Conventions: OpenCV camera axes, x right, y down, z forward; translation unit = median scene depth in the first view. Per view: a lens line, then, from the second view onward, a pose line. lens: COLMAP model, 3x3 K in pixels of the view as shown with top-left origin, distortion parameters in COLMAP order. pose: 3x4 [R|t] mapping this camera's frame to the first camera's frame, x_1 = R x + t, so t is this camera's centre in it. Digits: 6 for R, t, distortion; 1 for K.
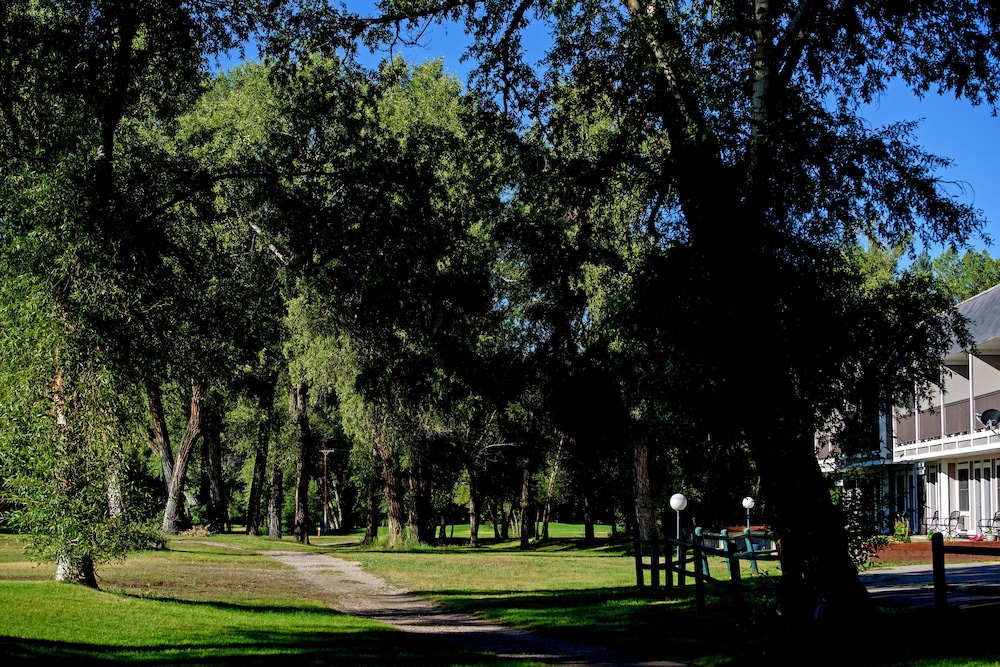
lens RADIAL K [[463.5, 0, 500.0], [0, 463.5, 333.5], [0, 0, 1]] dist [-0.004012, 0.000240]
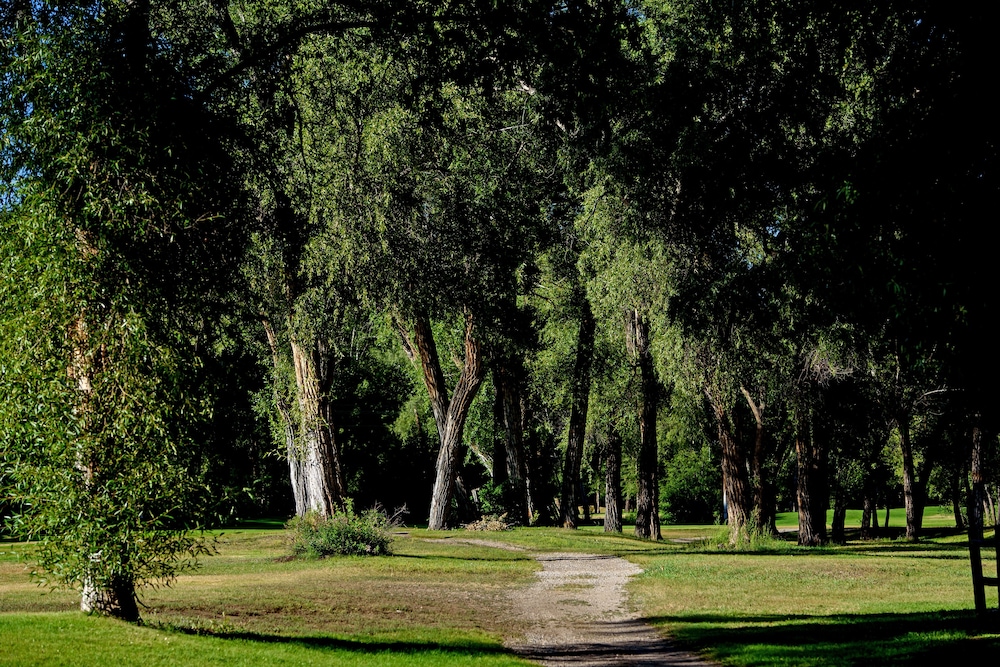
lens RADIAL K [[675.3, 0, 499.8], [0, 675.3, 264.6], [0, 0, 1]] dist [0.004633, 0.004286]
pose [[0.998747, -0.027547, -0.041785, -0.519153], [0.028020, 0.999549, 0.010787, 0.022826], [0.041469, -0.011944, 0.999068, -0.014659]]
